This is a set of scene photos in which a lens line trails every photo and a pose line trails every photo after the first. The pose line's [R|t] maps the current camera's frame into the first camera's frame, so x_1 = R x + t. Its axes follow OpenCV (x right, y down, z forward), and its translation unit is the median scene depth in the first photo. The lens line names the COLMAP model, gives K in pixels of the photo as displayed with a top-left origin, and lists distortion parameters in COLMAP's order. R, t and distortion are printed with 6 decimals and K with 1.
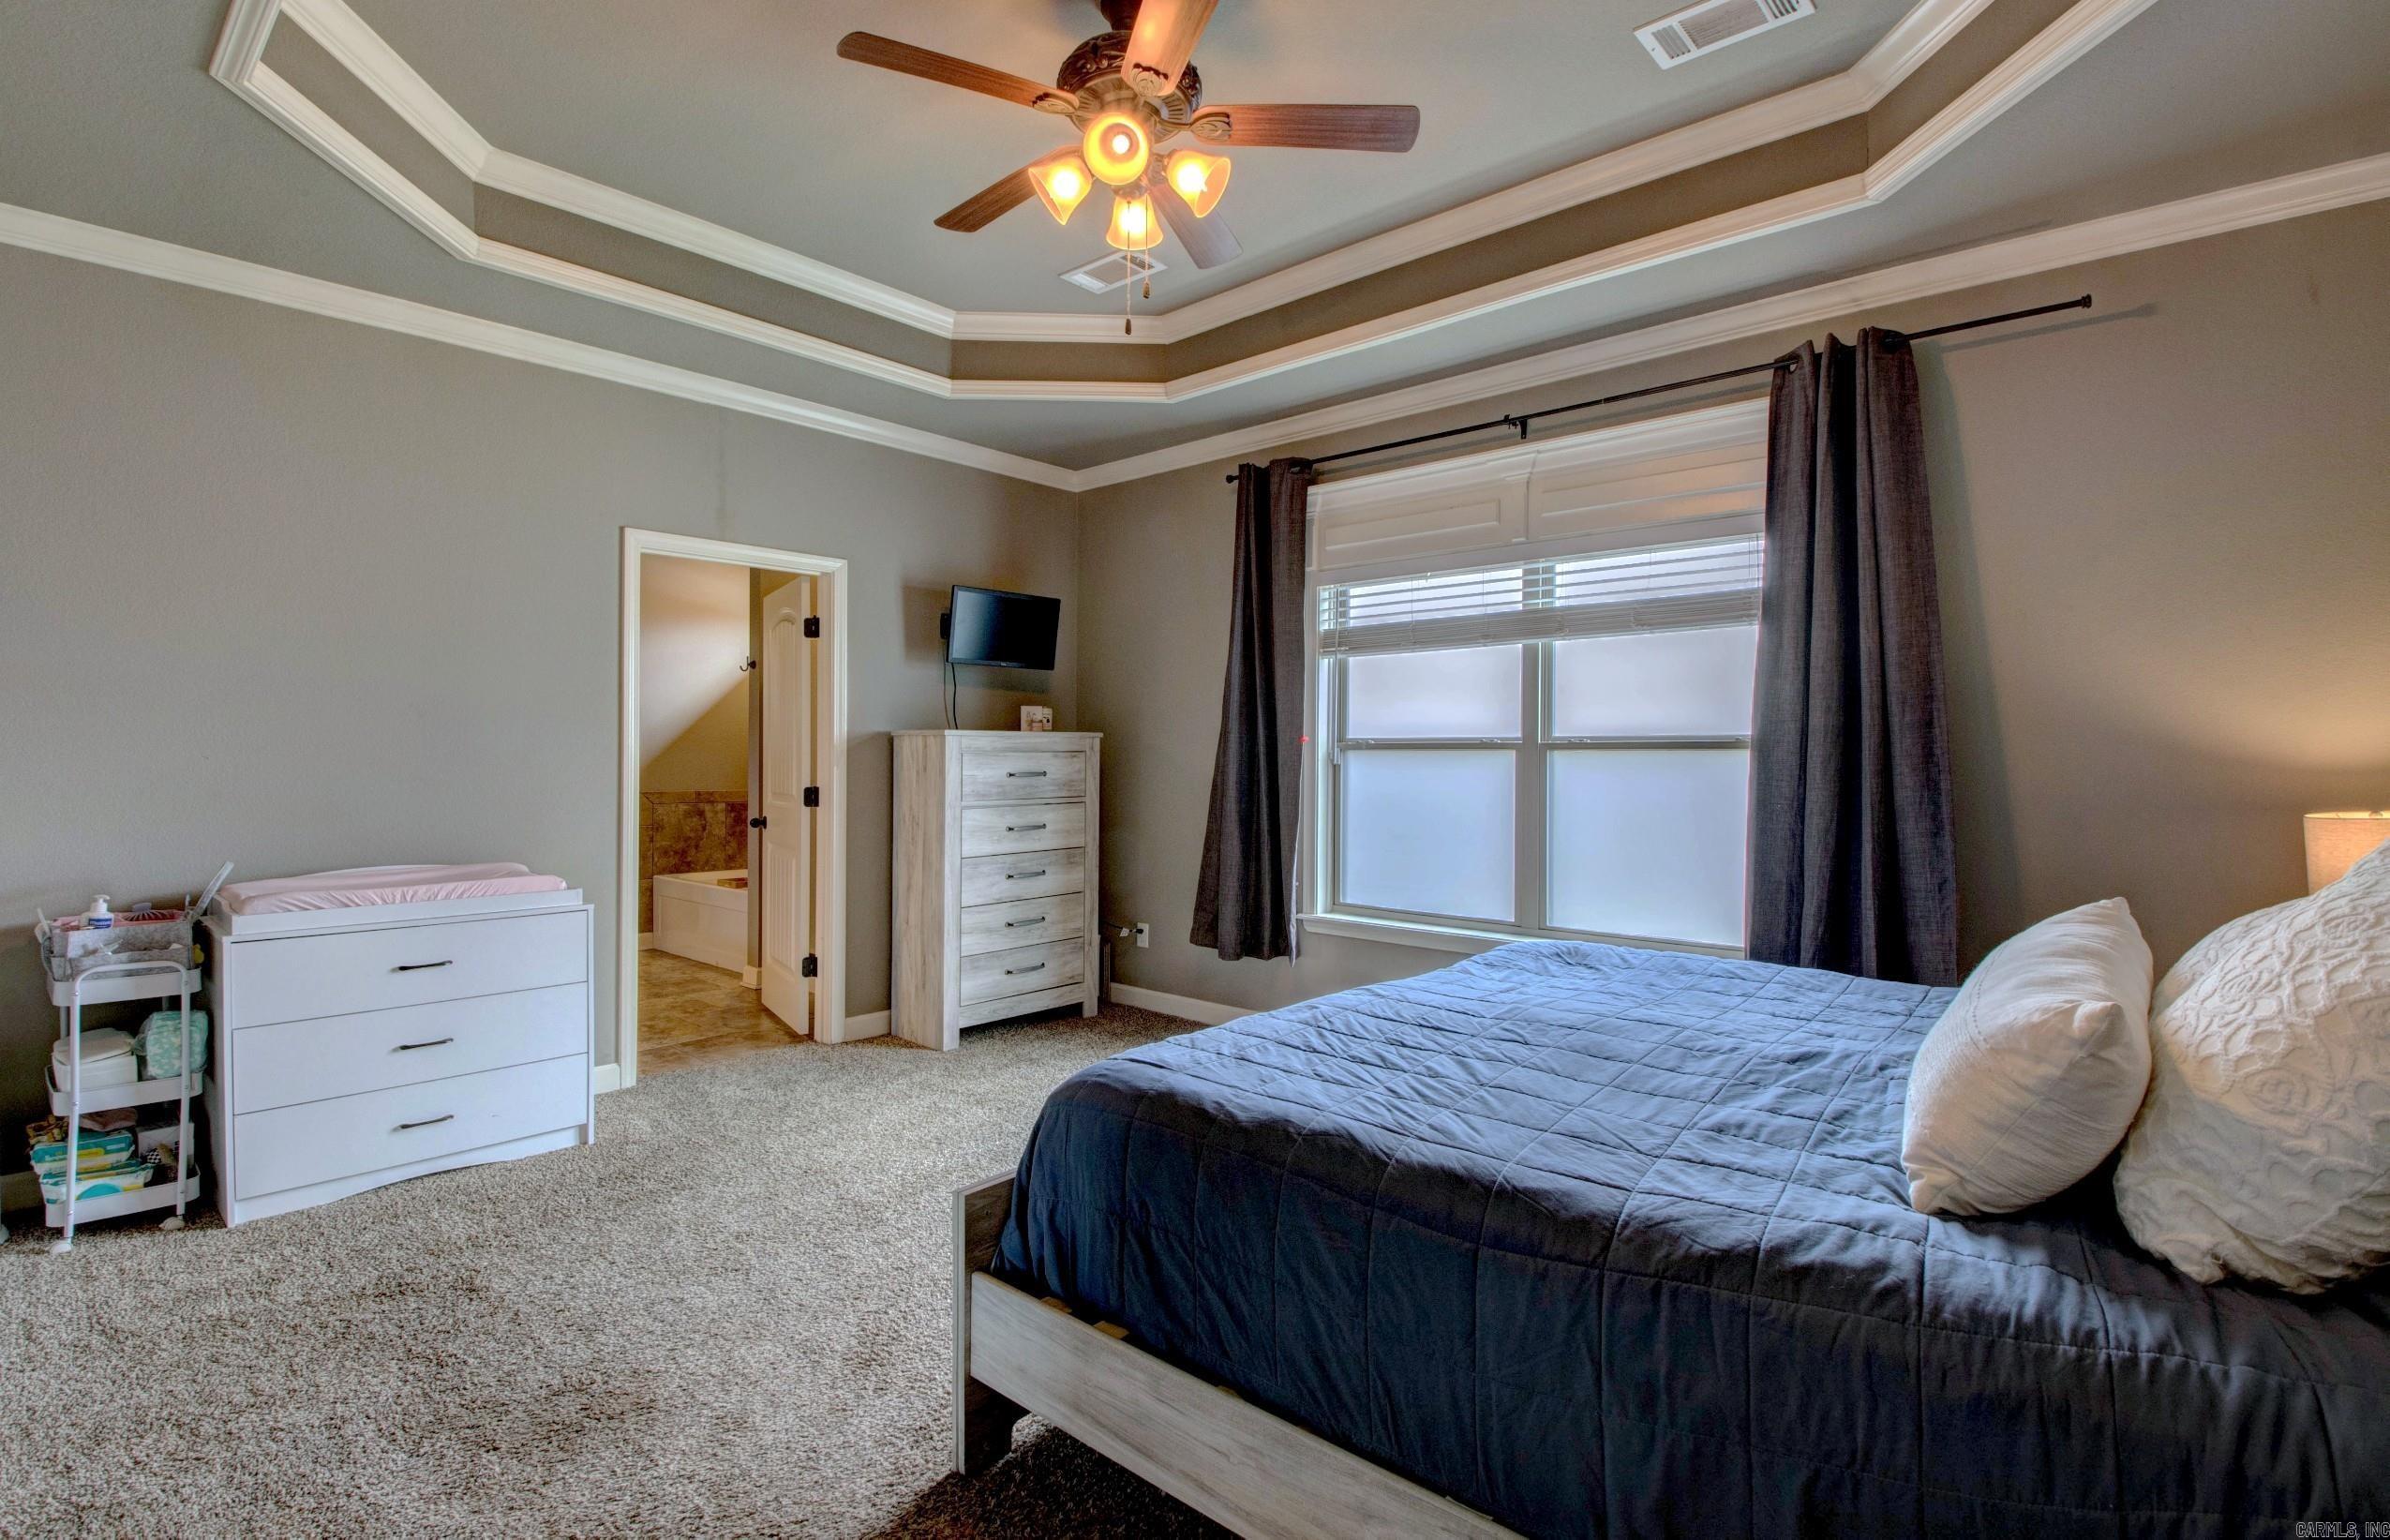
lens RADIAL K [[1106.8, 0, 1191.4], [0, 1106.8, 759.3], [0, 0, 1]] dist [0.019639, -0.031185]
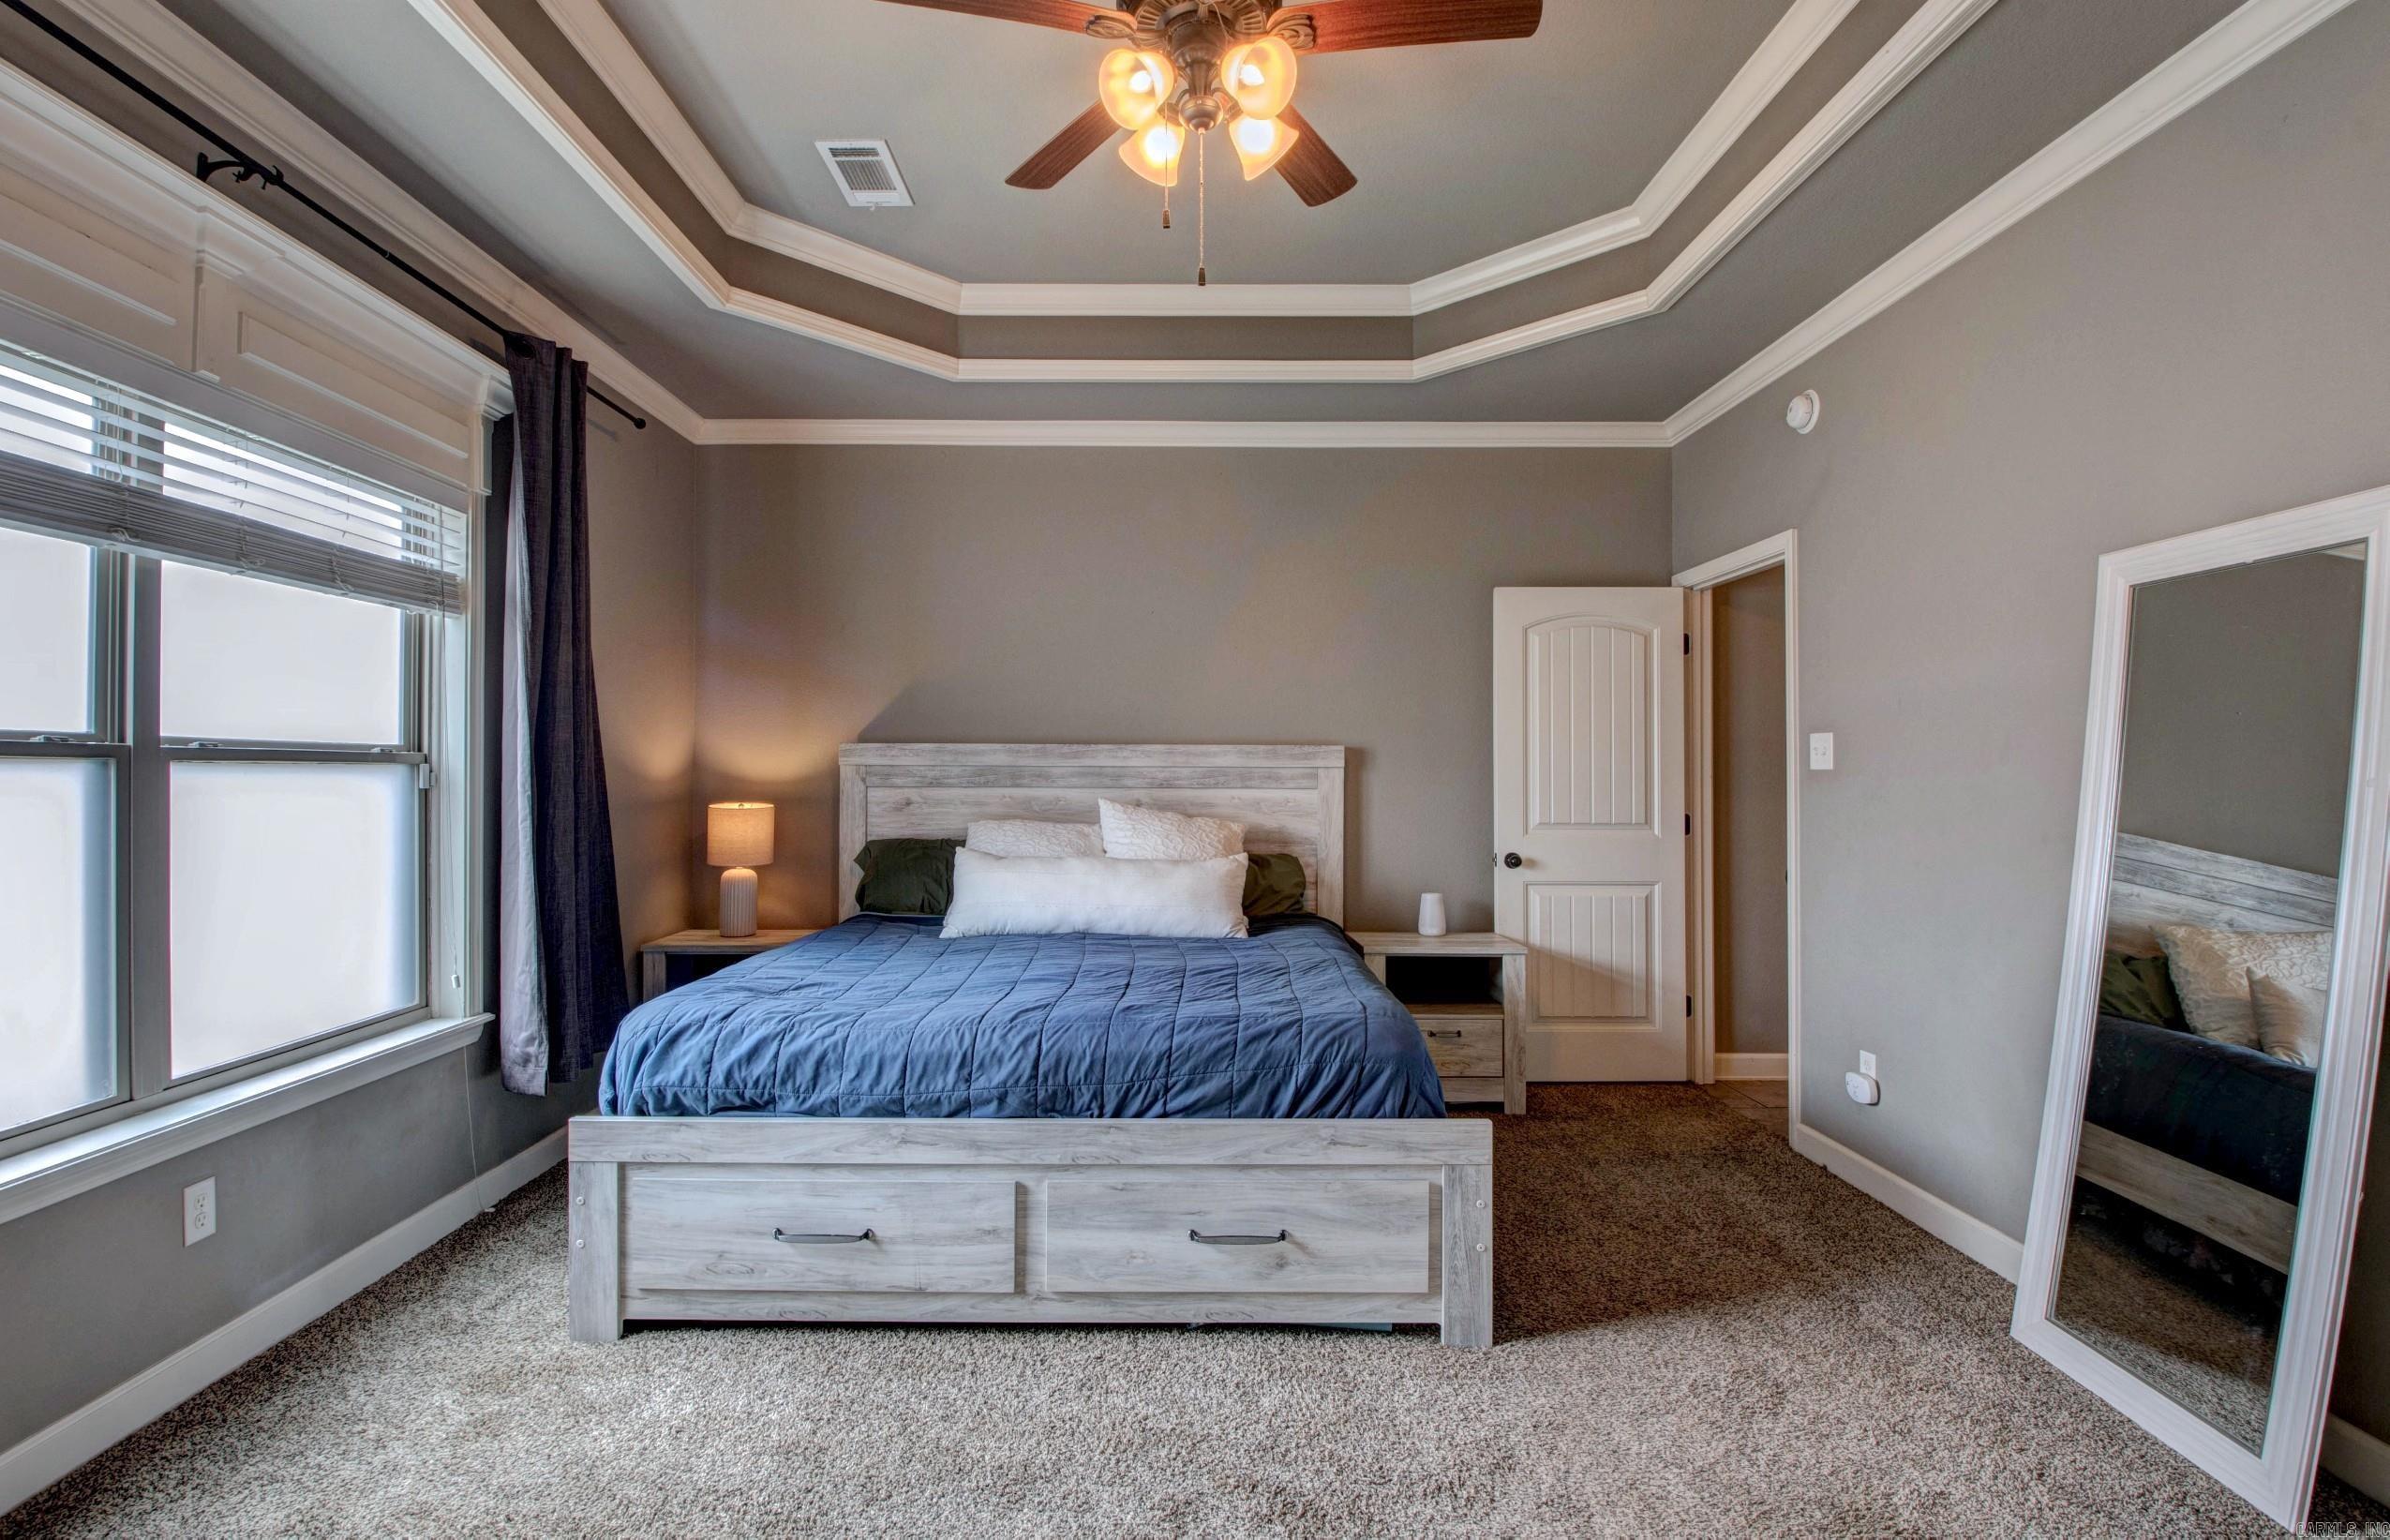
lens RADIAL K [[1132.2, 0, 1160.6], [0, 1132.2, 760.7], [0, 0, 1]] dist [0.017437, -0.035566]
pose [[-0.664749, 0.000809, 0.747067, -0.416870], [-0.008492, 0.999927, -0.008639, -0.007334], [-0.747019, -0.012087, -0.664693, 0.998639]]
